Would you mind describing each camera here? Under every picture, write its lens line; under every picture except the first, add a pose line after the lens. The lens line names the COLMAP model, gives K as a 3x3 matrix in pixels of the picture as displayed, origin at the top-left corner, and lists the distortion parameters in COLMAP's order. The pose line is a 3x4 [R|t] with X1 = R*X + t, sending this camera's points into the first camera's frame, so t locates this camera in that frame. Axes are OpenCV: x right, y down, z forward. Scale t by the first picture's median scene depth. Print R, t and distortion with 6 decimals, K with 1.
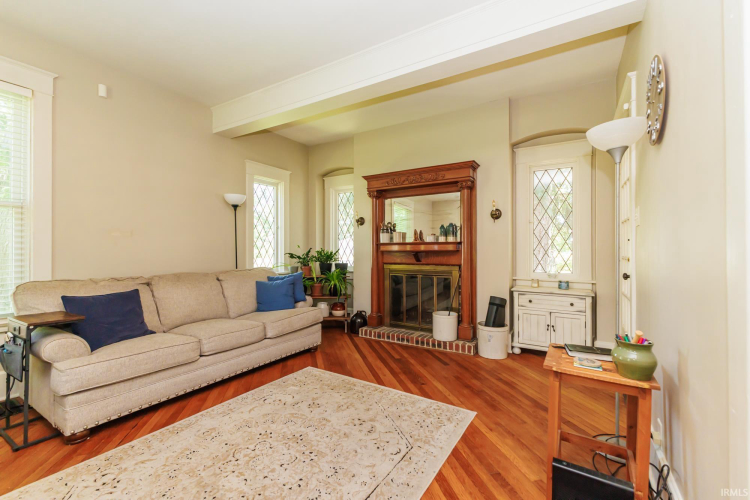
lens RADIAL K [[323.5, 0, 395.7], [0, 323.5, 252.1], [0, 0, 1]] dist [0.011222, -0.000040]
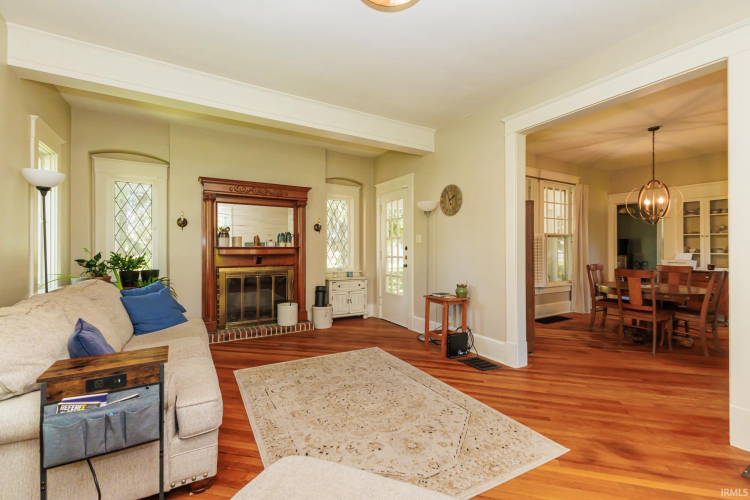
lens RADIAL K [[322.6, 0, 376.3], [0, 322.6, 253.9], [0, 0, 1]] dist [0.011373, 0.000096]
pose [[0.476537, -0.012563, 0.879064, -0.794197], [0.005841, 0.999921, 0.011124, -0.016770], [-0.879135, -0.000166, 0.476573, 0.107510]]
